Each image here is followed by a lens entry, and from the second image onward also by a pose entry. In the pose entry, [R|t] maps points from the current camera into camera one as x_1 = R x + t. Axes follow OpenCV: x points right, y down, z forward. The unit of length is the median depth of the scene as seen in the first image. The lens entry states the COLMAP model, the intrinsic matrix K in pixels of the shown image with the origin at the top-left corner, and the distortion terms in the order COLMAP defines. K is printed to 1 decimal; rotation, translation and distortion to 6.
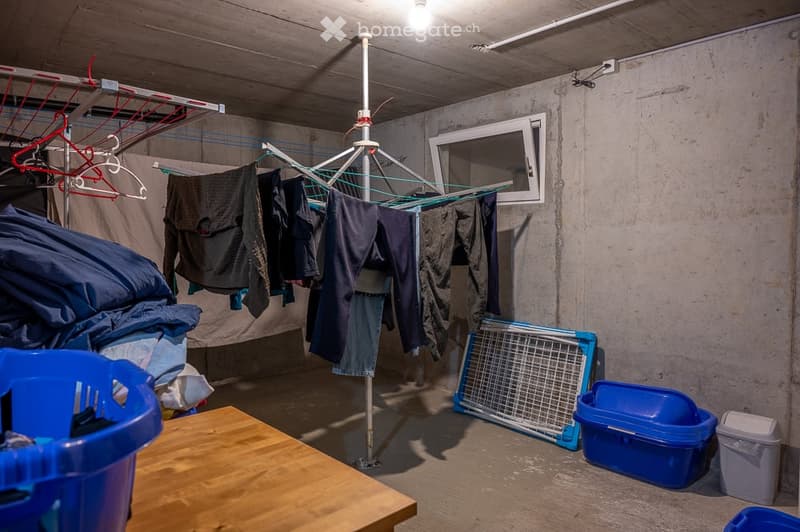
lens RADIAL K [[533.0, 0, 400.0], [0, 533.0, 264.7], [0, 0, 1]] dist [-0.029226, 0.010109]
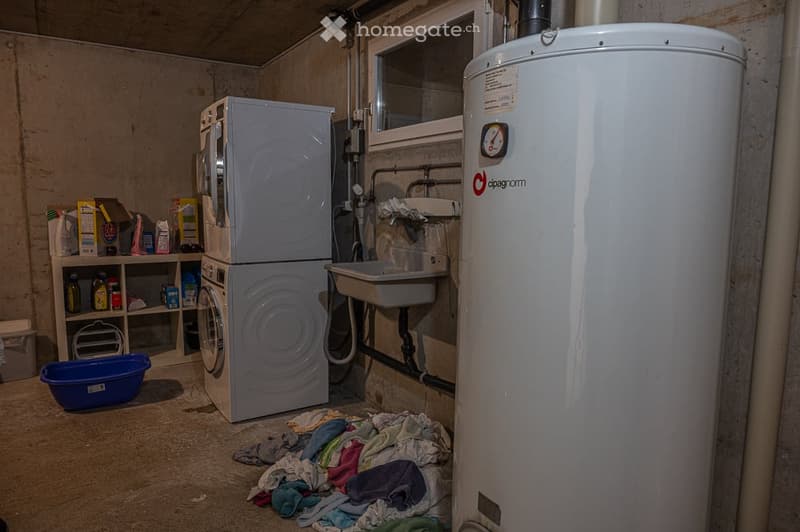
lens RADIAL K [[533.0, 0, 399.8], [0, 533.0, 265.1], [0, 0, 1]] dist [-0.029226, 0.010109]
pose [[0.154430, -0.119469, 0.980754, -0.513958], [0.037481, 0.992656, 0.115017, 0.020128], [-0.987293, 0.018998, 0.157773, -0.227200]]
